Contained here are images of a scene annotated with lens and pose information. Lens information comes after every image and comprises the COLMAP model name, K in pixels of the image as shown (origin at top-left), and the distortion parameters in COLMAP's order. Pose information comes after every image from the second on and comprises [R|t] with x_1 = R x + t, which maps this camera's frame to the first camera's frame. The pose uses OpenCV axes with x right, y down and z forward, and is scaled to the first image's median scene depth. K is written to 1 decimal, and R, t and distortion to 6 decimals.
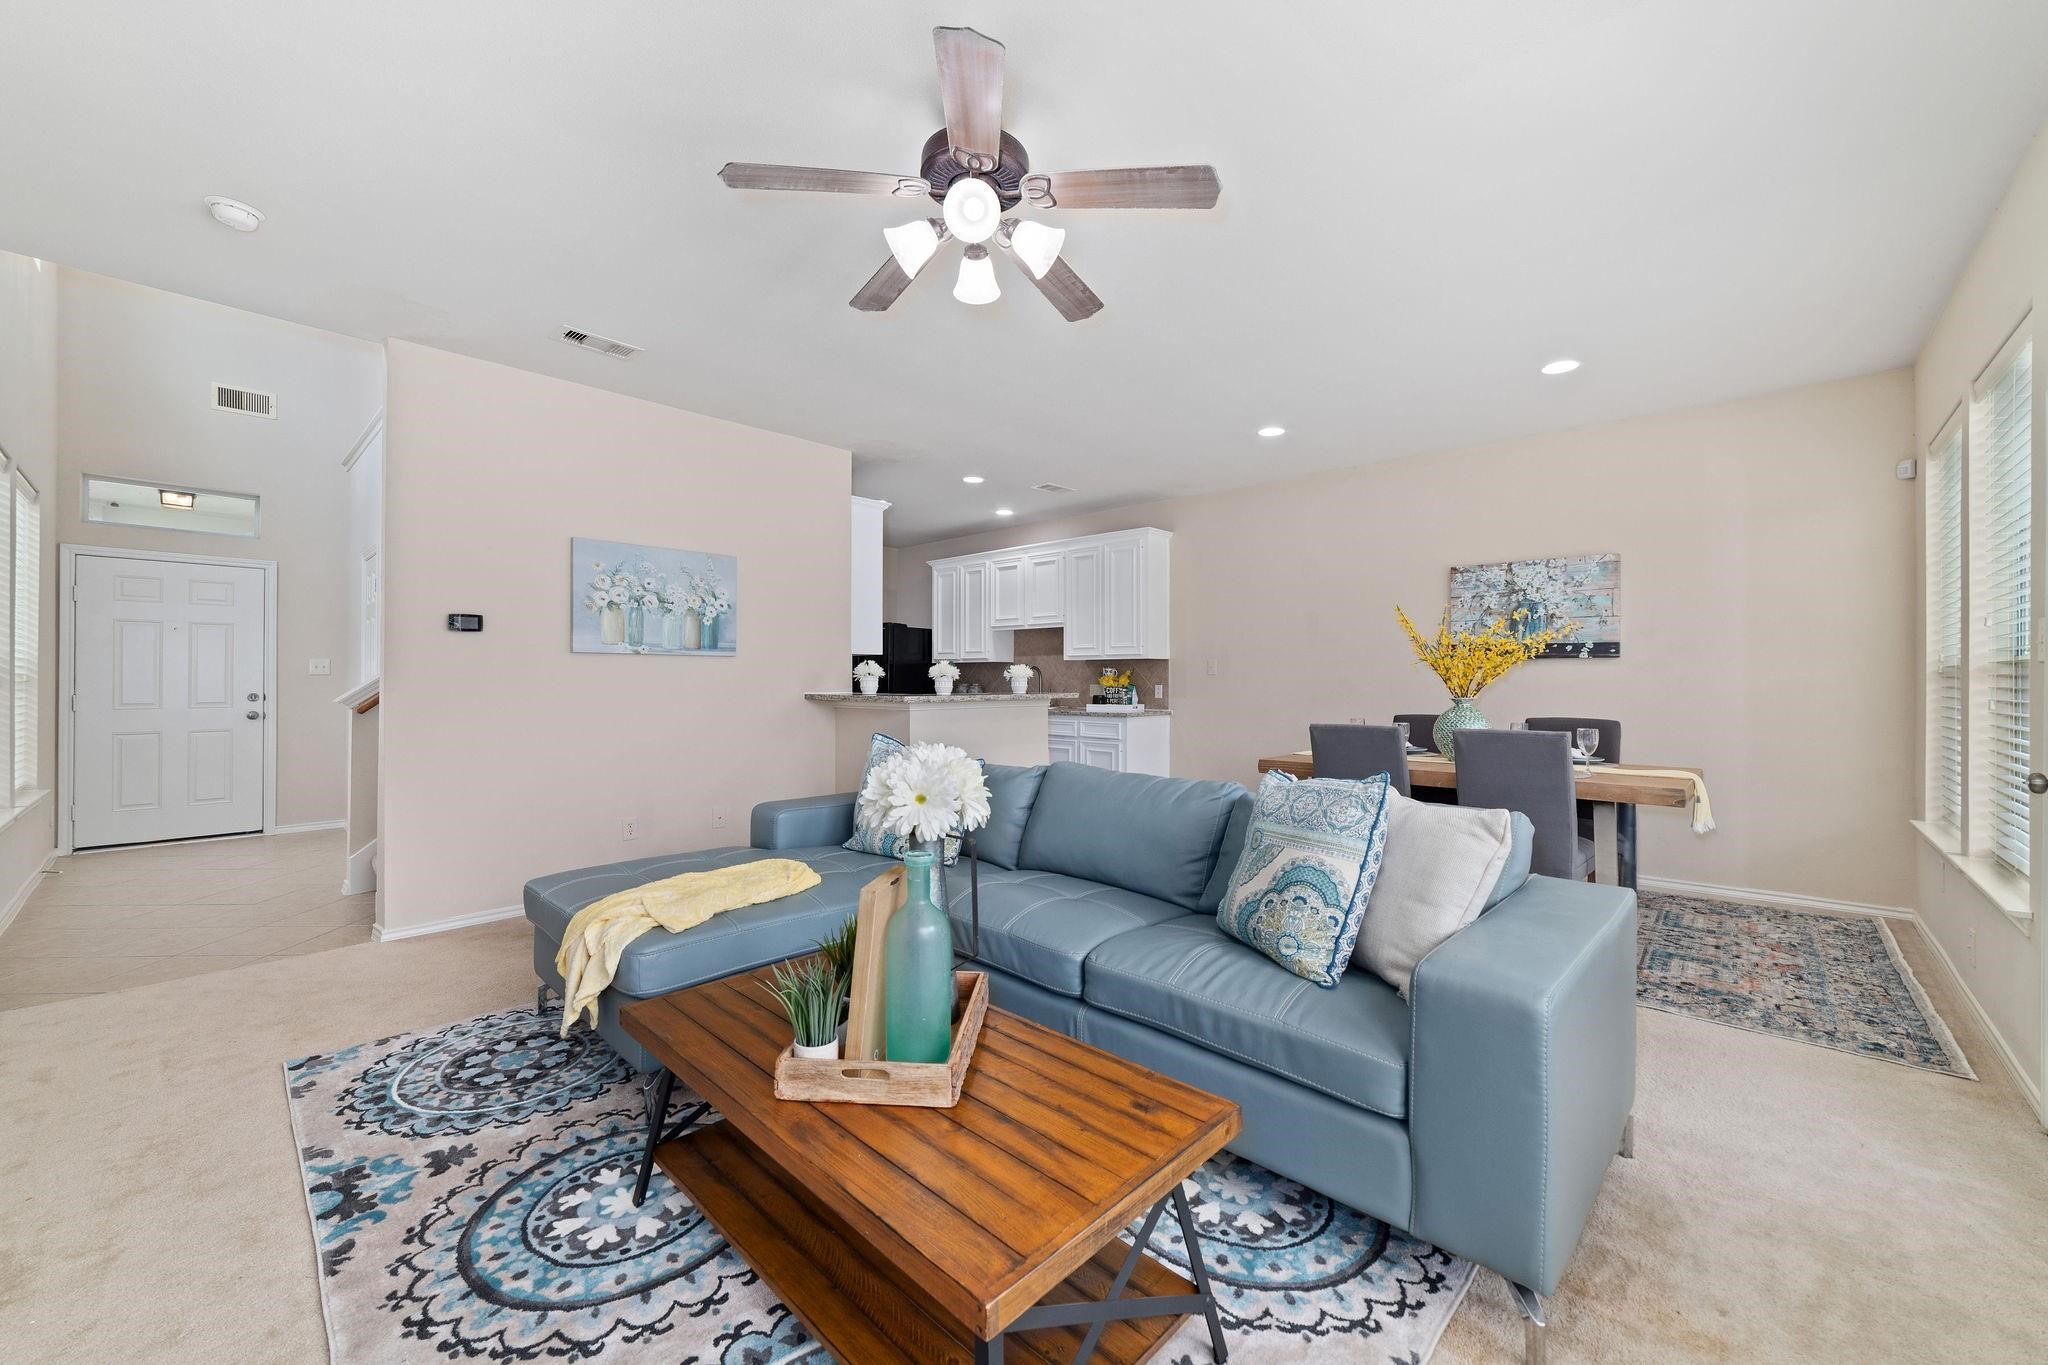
lens RADIAL K [[794.8, 0, 1026.2], [0, 794.8, 685.6], [0, 0, 1]] dist [-0.023450, 0.009962]
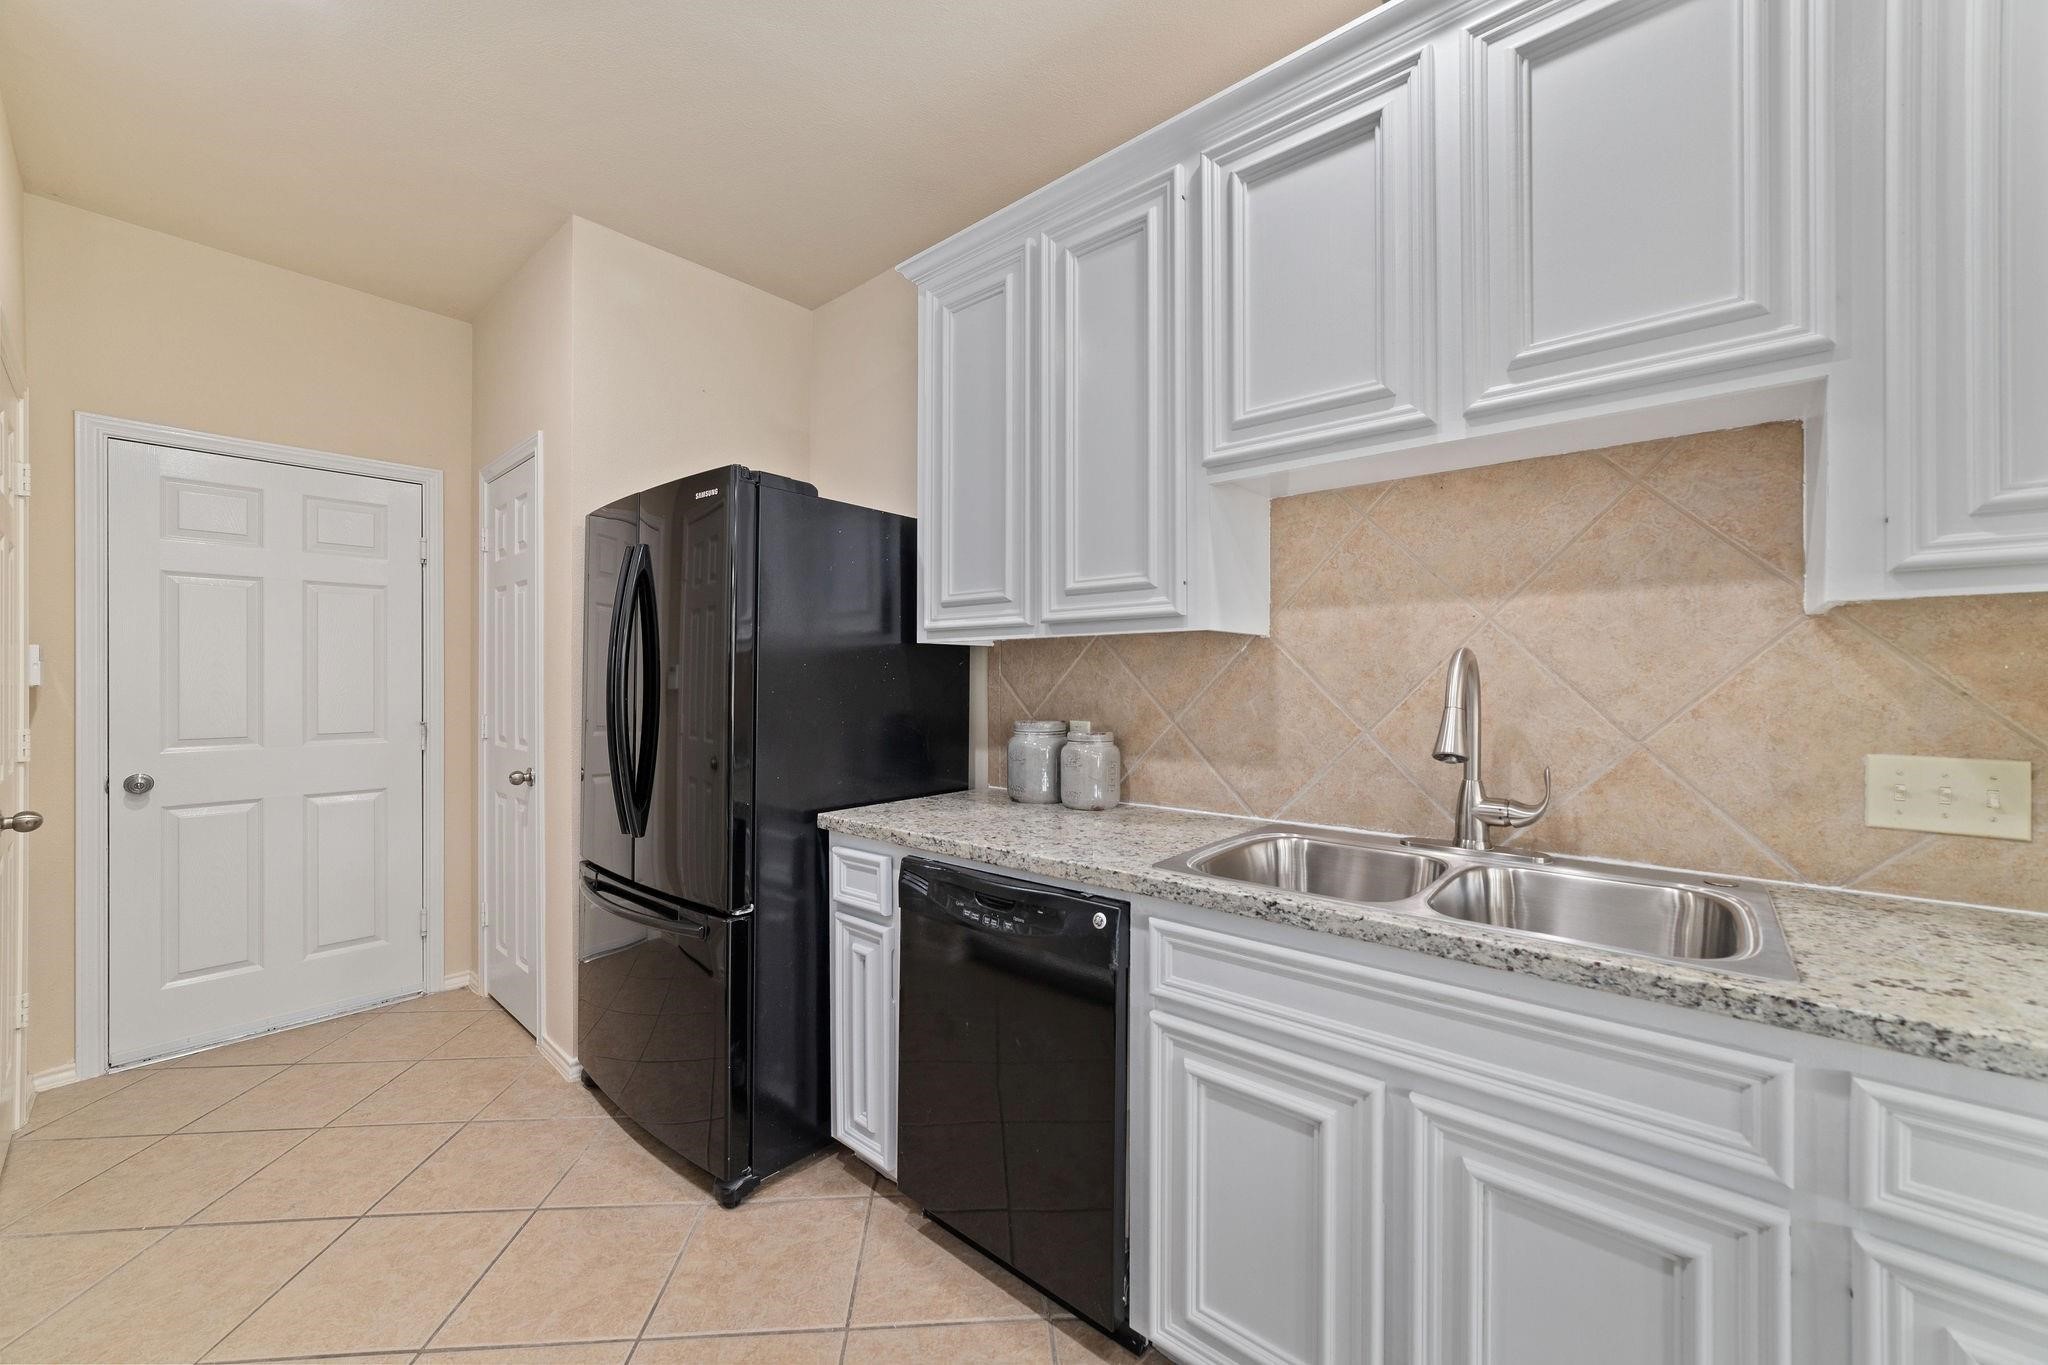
lens RADIAL K [[773.3, 0, 1024.0], [0, 773.3, 682.5], [0, 0, 1]] dist [-0.022079, 0.007019]
pose [[0.998957, 0.003294, 0.045536, -0.157432], [-0.002890, 0.999956, -0.008922, -0.021039], [-0.045564, 0.008781, 0.998923, 1.247771]]
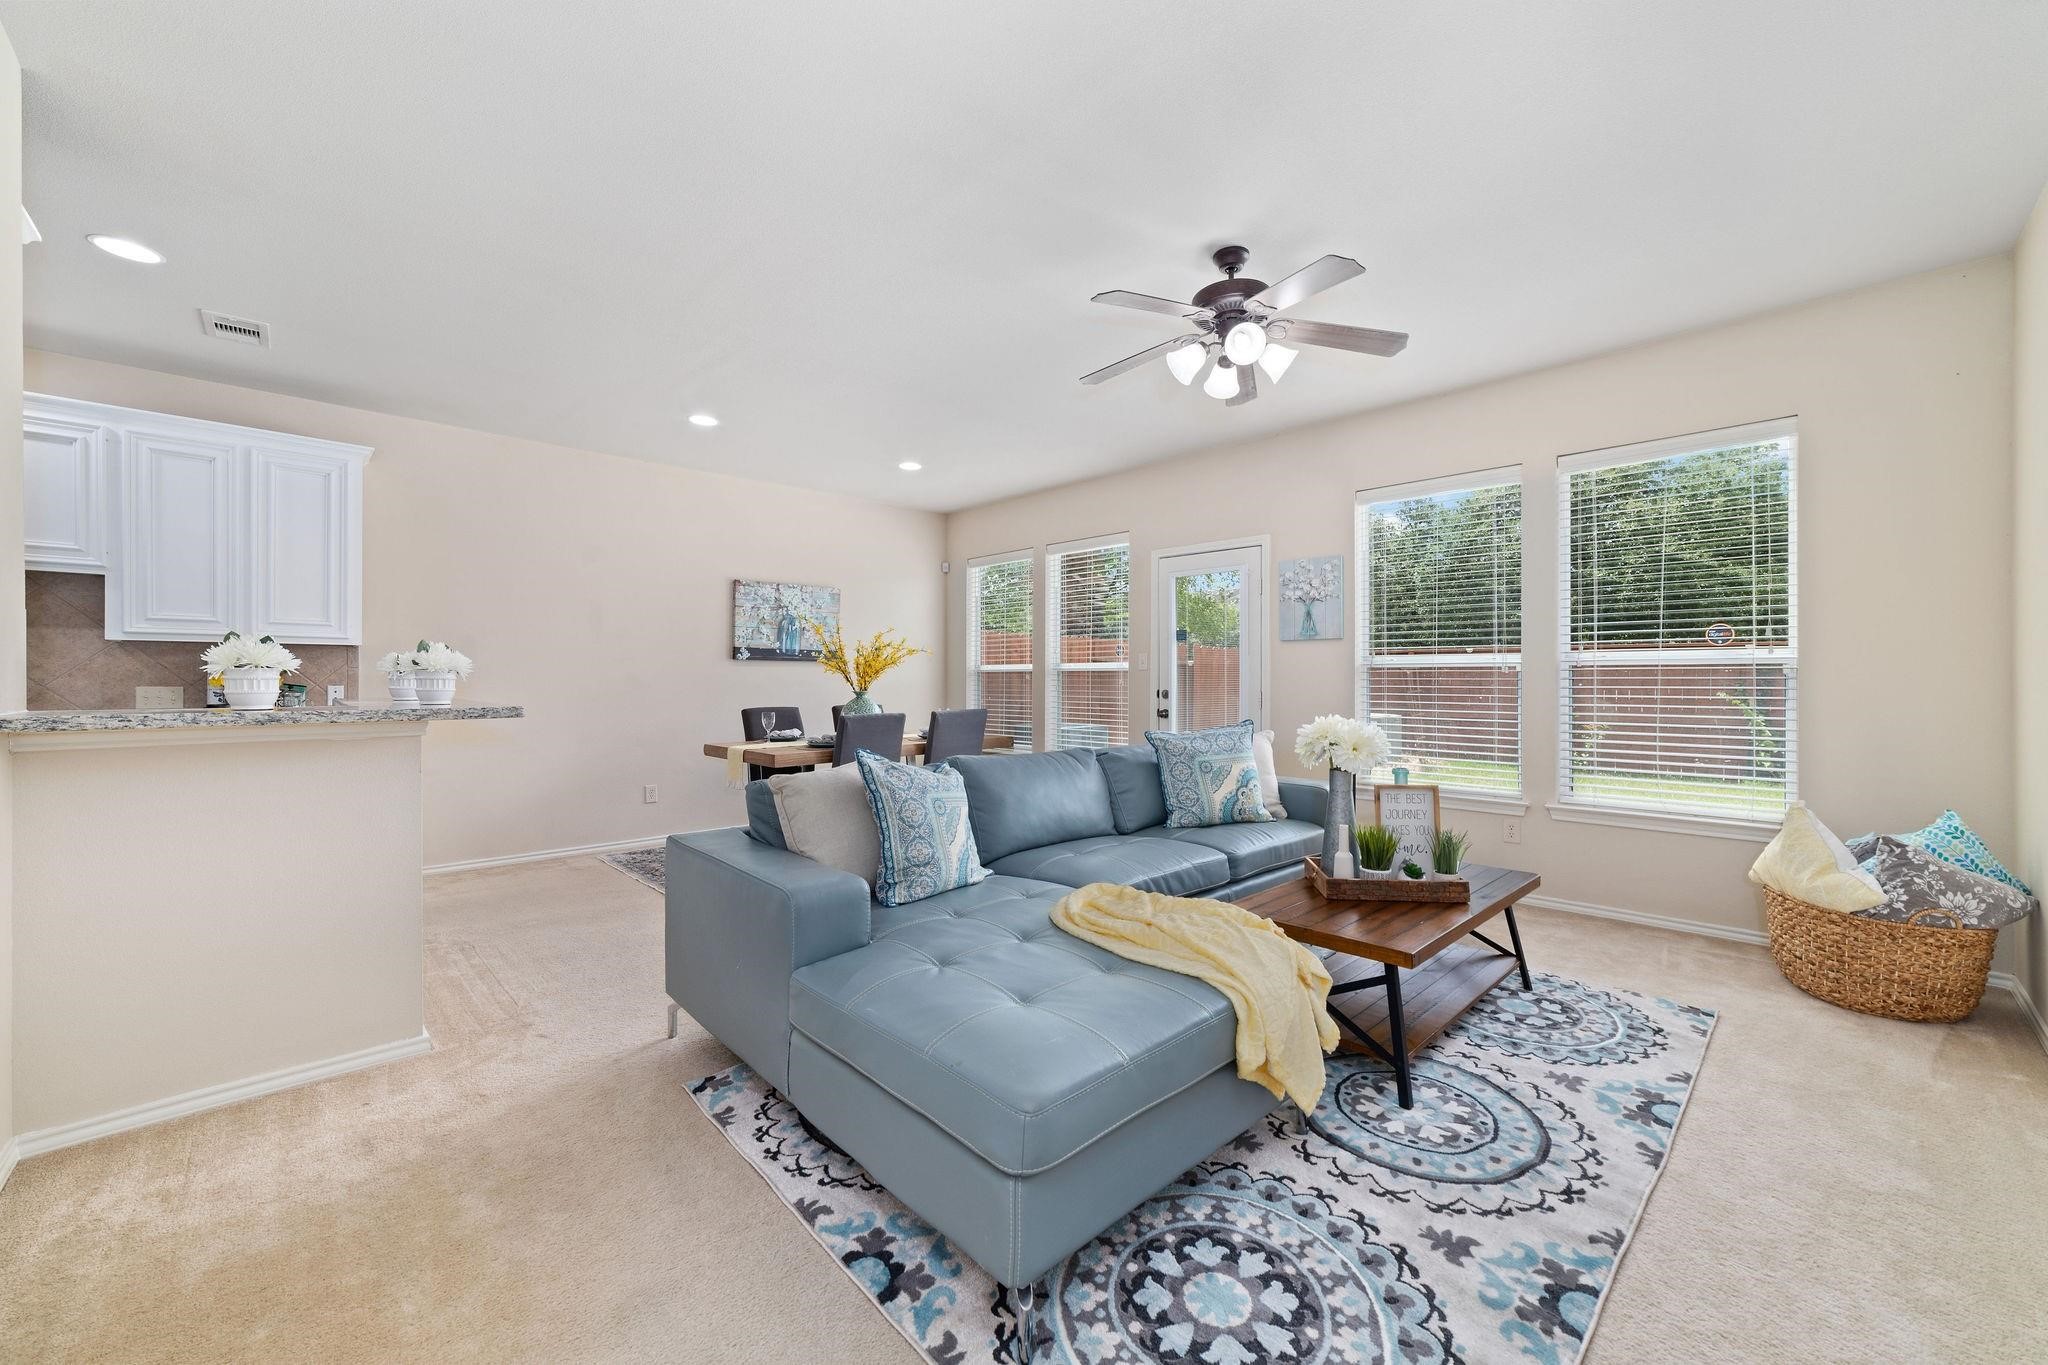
lens RADIAL K [[794.8, 0, 1026.2], [0, 794.8, 685.6], [0, 0, 1]] dist [-0.023450, 0.009962]
pose [[0.041234, -0.009143, 0.999108, -0.625969], [0.008462, 0.999925, 0.008801, -0.001935], [-0.999114, 0.008091, 0.041308, 0.556954]]
